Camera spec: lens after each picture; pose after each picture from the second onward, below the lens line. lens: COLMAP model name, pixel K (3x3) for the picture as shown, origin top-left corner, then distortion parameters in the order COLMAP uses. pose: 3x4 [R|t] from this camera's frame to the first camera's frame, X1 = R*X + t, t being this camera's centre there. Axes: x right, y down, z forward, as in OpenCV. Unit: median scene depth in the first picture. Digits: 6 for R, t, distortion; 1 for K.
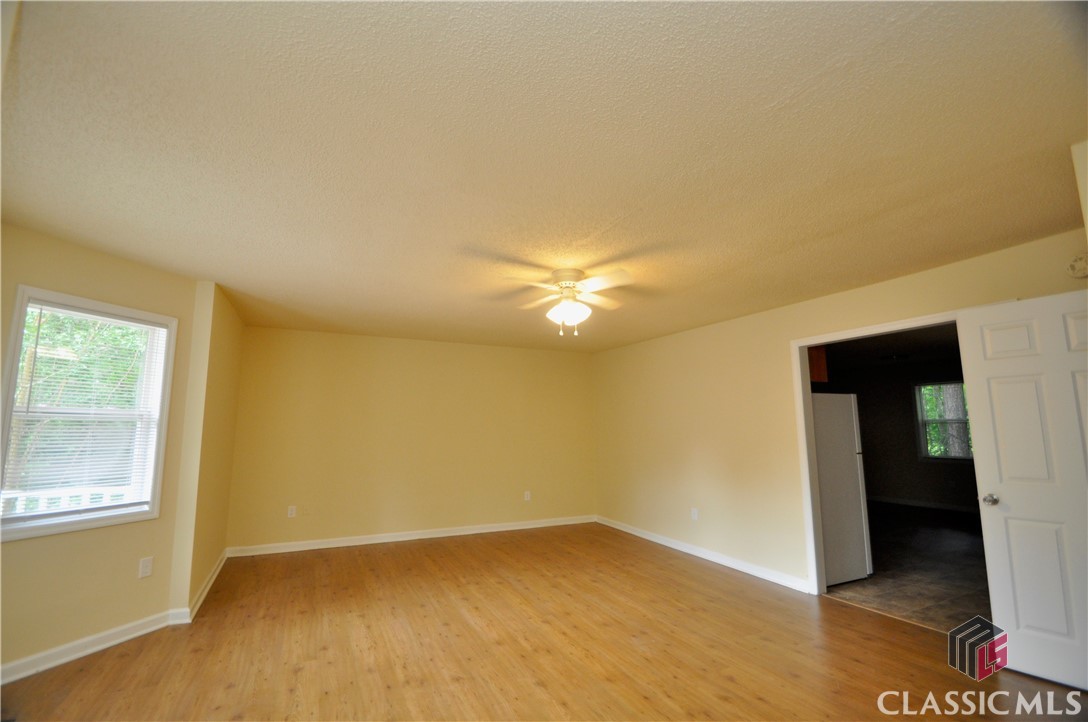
lens RADIAL K [[474.9, 0, 535.7], [0, 474.9, 360.9], [0, 0, 1]] dist [0.009130, -0.013970]
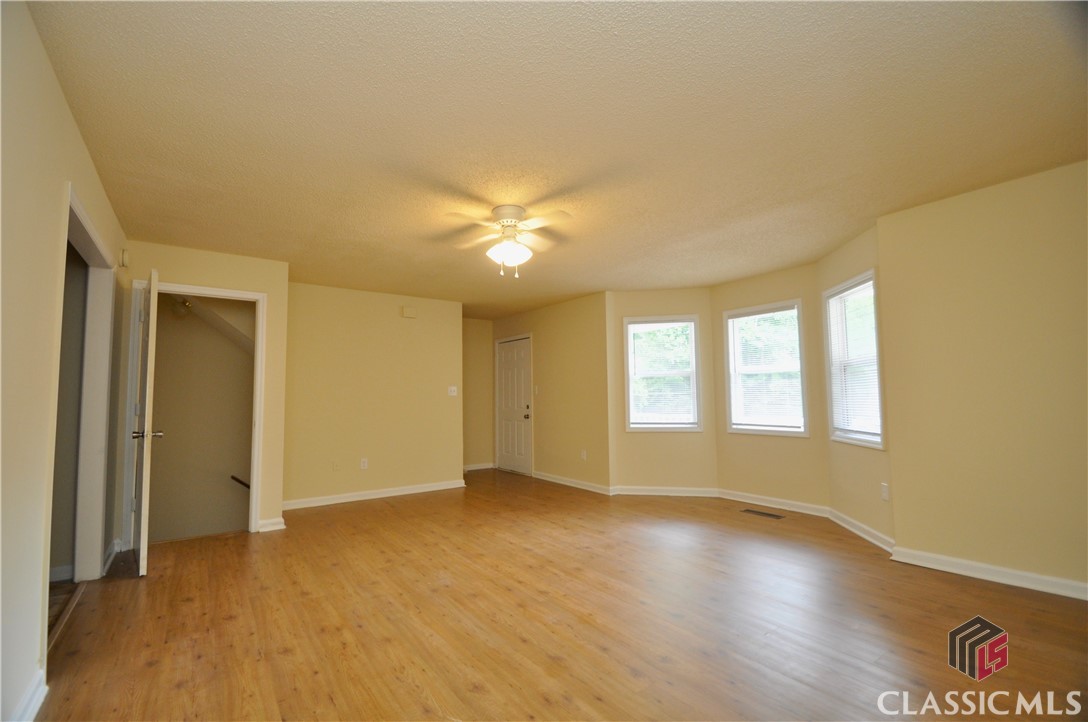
lens RADIAL K [[474.9, 0, 529.3], [0, 474.9, 367.1], [0, 0, 1]] dist [0.009130, -0.013970]
pose [[-0.986120, -0.000598, -0.166032, 0.194962], [0.033195, 0.979093, -0.200686, 0.333756], [0.162681, -0.203412, -0.965484, 1.957589]]
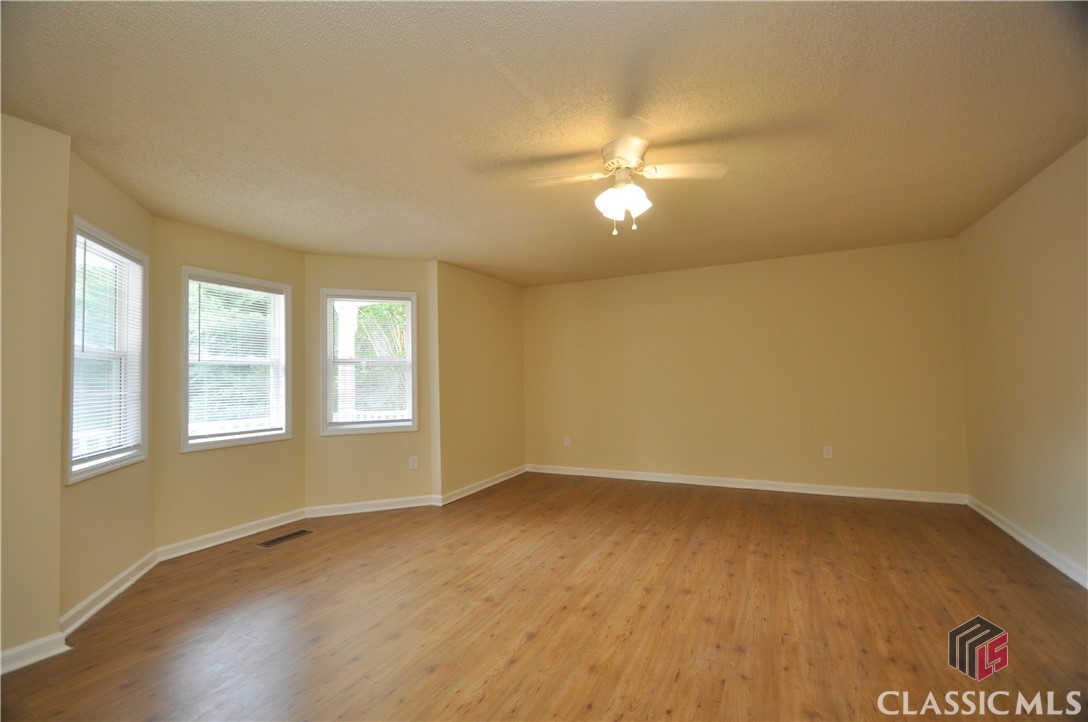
lens RADIAL K [[474.9, 0, 535.7], [0, 474.9, 364.8], [0, 0, 1]] dist [0.009130, -0.013970]
pose [[0.615403, -0.038205, -0.787286, 0.581633], [0.130190, 0.990033, 0.053722, 0.097377], [0.777387, -0.135557, 0.614243, 0.409719]]
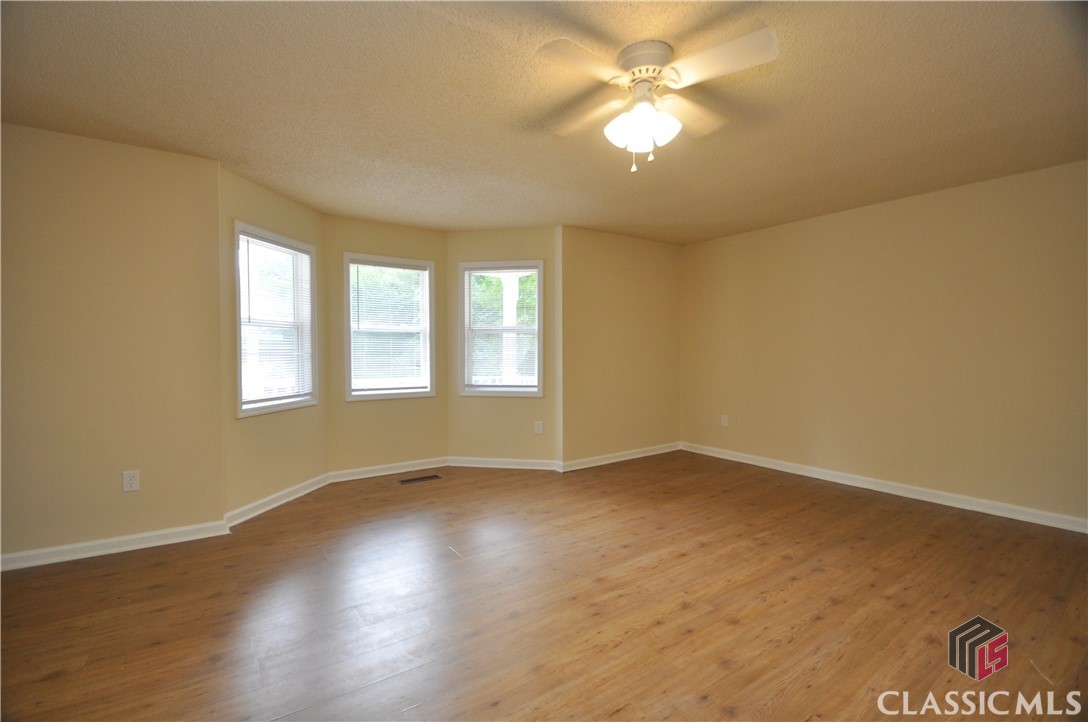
lens RADIAL K [[474.9, 0, 534.6], [0, 474.9, 366.0], [0, 0, 1]] dist [0.009130, -0.013970]
pose [[0.157929, 0.031841, -0.986937, 0.667284], [0.138848, 0.988834, 0.054120, 0.148226], [0.977640, -0.145581, 0.151745, 0.758188]]
